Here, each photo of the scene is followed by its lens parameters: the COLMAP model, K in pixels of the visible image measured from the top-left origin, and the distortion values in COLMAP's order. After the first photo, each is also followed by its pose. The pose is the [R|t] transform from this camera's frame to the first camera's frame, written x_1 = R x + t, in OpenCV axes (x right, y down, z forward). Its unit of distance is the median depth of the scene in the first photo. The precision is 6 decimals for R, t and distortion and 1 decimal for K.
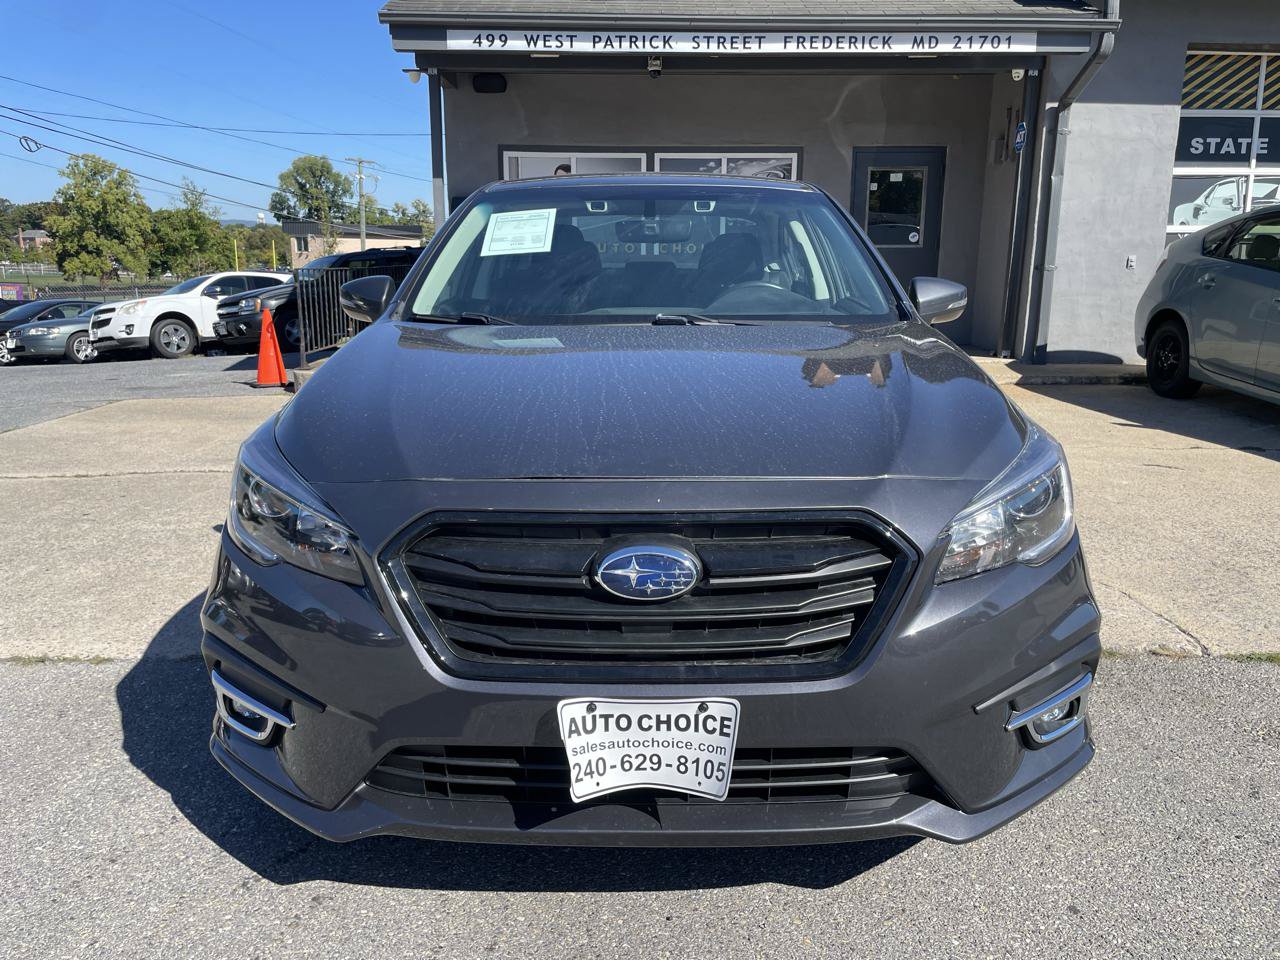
lens RADIAL K [[970.4, 0, 638.6], [0, 970.4, 466.0], [0, 0, 1]] dist [0.086864, -0.114923]
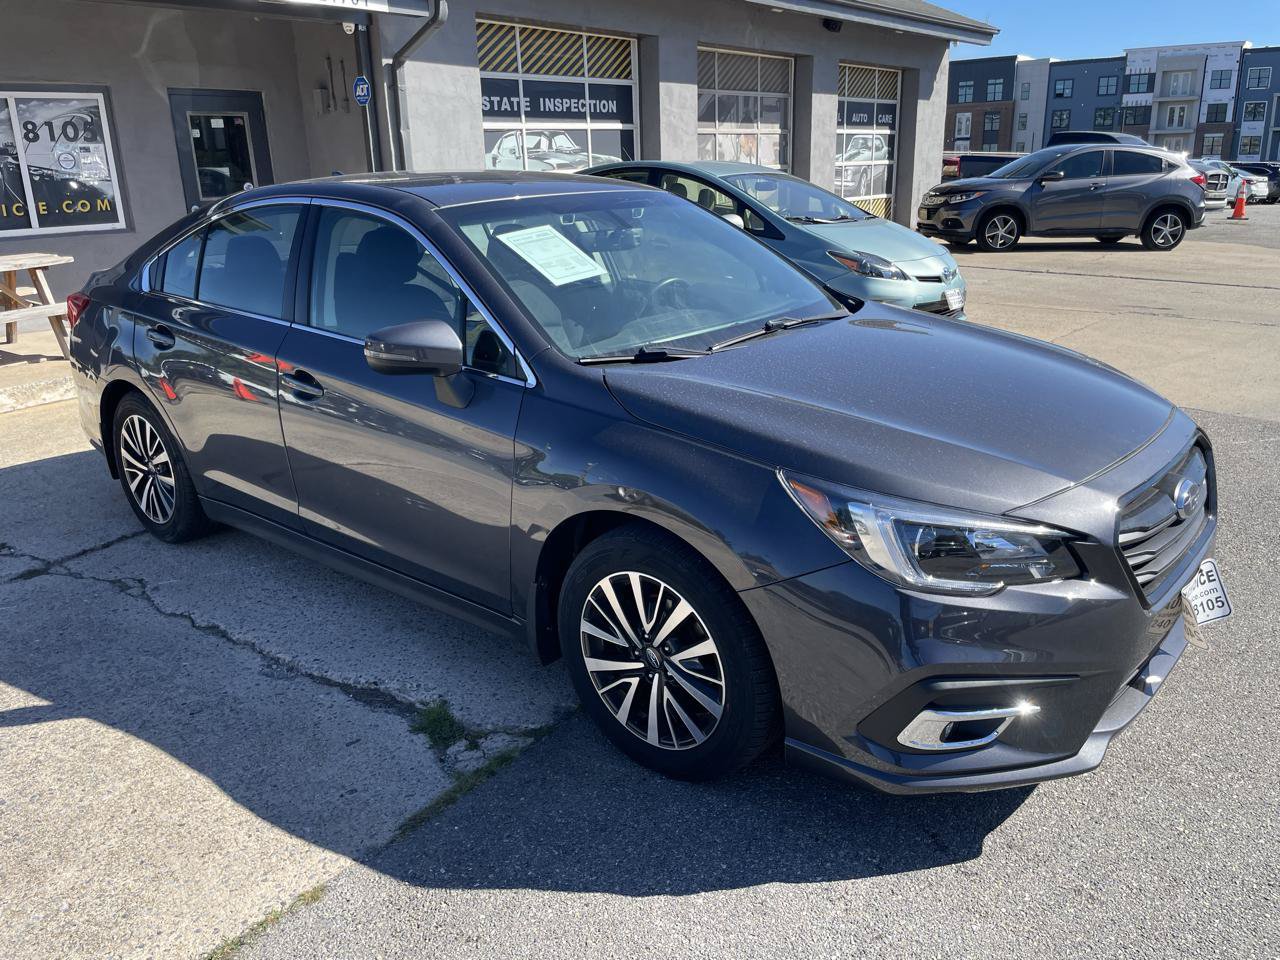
lens RADIAL K [[970.4, 0, 649.5], [0, 970.4, 463.7], [0, 0, 1]] dist [0.086864, -0.114923]
pose [[0.630578, -0.248313, 0.735331, -0.315447], [0.194003, 0.967791, 0.160445, -0.067868], [-0.751488, 0.041483, 0.658442, 0.117959]]
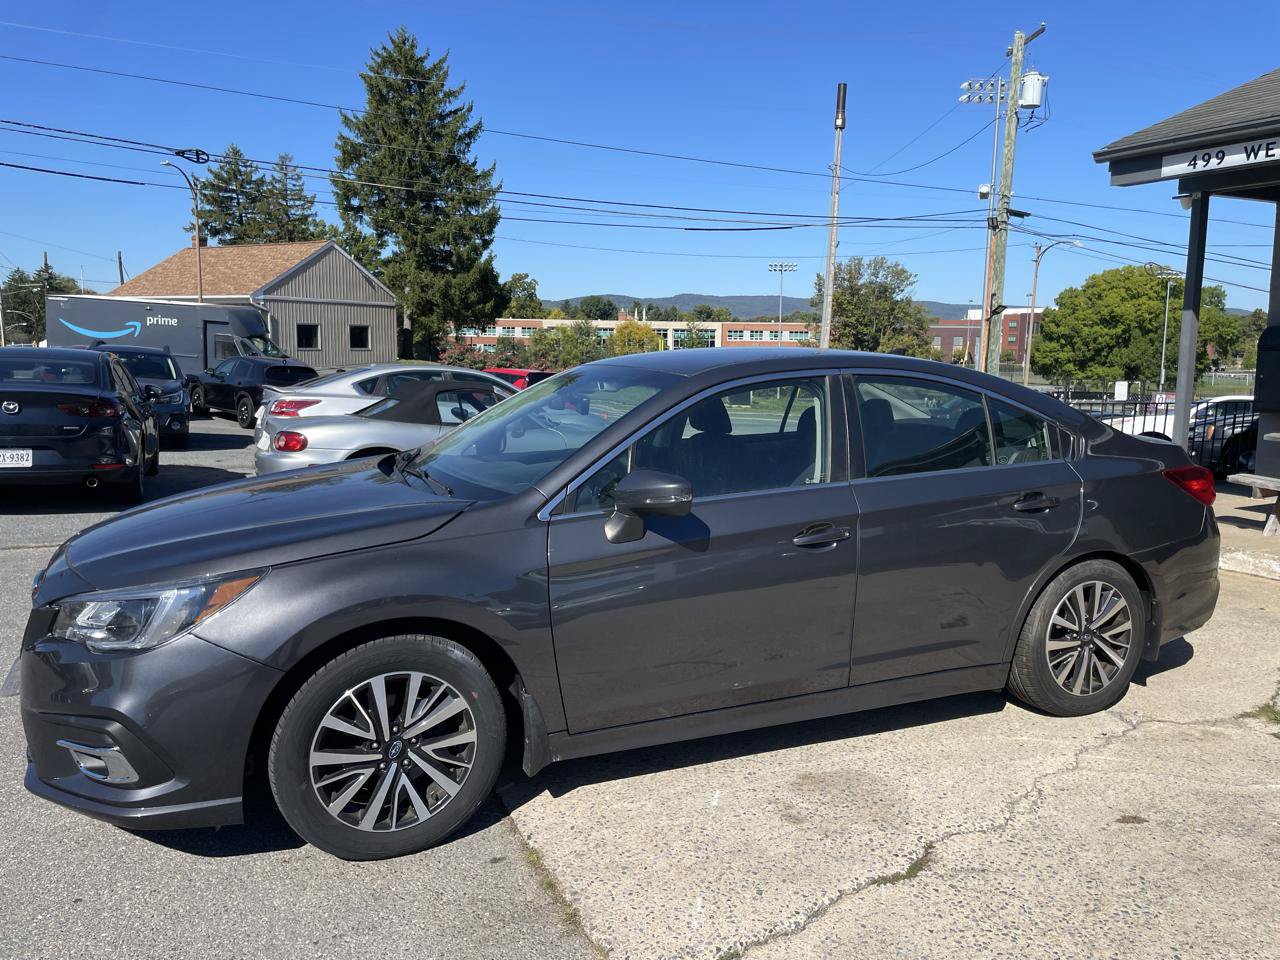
lens RADIAL K [[970.4, 0, 645.0], [0, 970.4, 471.0], [0, 0, 1]] dist [0.086864, -0.114923]
pose [[0.422356, 0.118820, -0.898608, 0.458652], [-0.208270, 0.977568, 0.031371, -0.086948], [0.882178, 0.173903, 0.437629, 0.226312]]
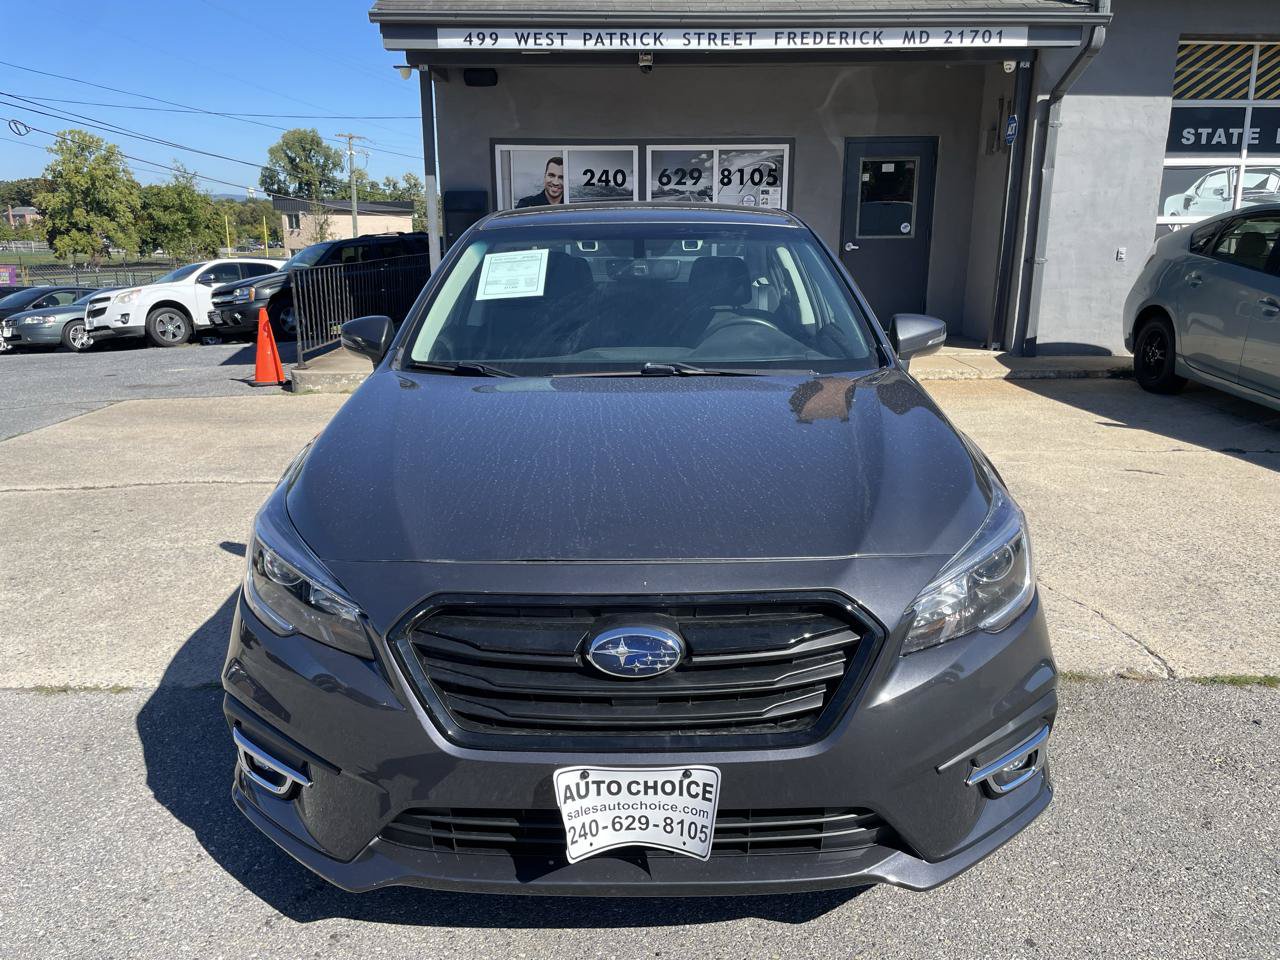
lens RADIAL K [[970.4, 0, 631.4], [0, 970.4, 475.7], [0, 0, 1]] dist [0.086864, -0.114923]
pose [[0.999973, -0.006888, -0.002702, 0.001797], [0.006984, 0.999292, 0.036971, -0.024726], [0.002445, -0.036989, 0.999313, -0.015703]]
